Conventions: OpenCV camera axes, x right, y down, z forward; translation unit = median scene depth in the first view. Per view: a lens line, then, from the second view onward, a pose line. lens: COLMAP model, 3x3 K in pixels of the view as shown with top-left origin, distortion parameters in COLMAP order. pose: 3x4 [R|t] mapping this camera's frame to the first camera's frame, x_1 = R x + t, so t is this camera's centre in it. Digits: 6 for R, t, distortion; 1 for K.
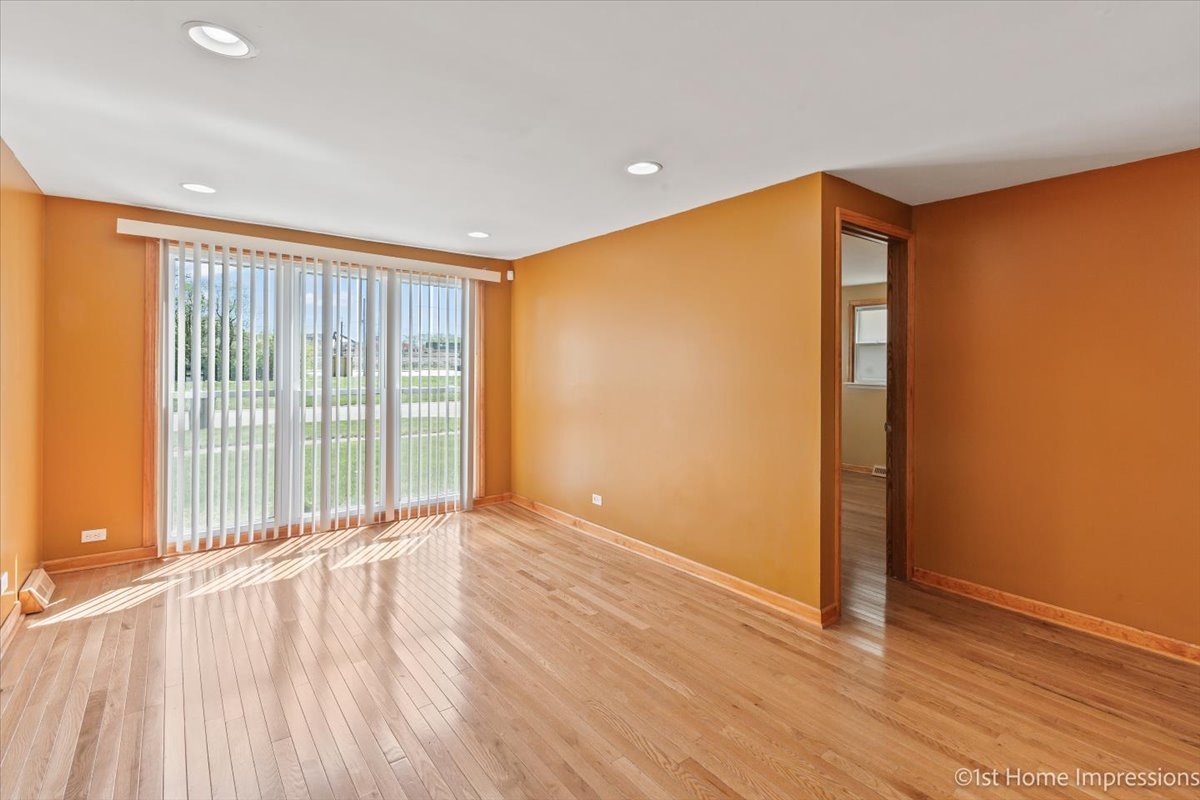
lens RADIAL K [[551.3, 0, 601.9], [0, 551.3, 376.4], [0, 0, 1]] dist [-0.007207, 0.006872]
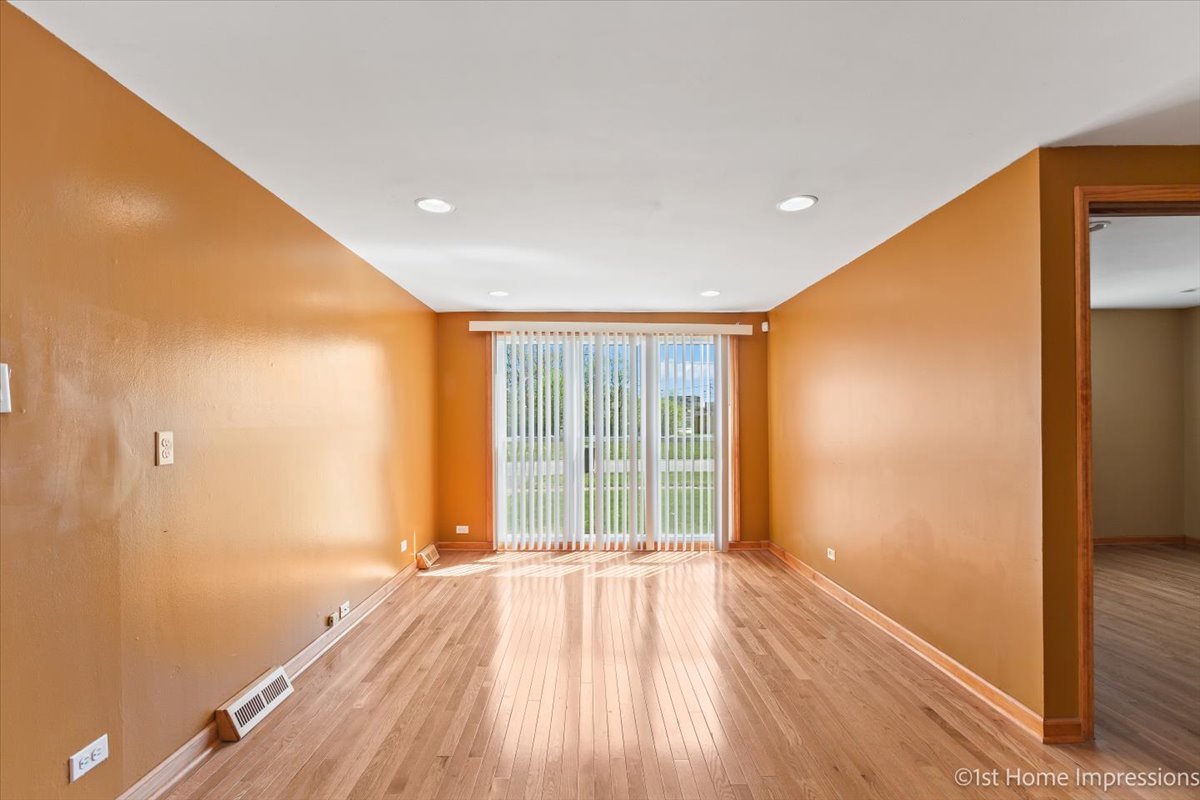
lens RADIAL K [[546.6, 0, 597.2], [0, 546.6, 435.6], [0, 0, 1]] dist [-0.000120, 0.000430]
pose [[0.796404, 0.001608, -0.604763, 0.291015], [-0.000067, 0.999997, 0.002570, 0.022212], [0.604766, -0.002006, 0.796401, 0.014509]]
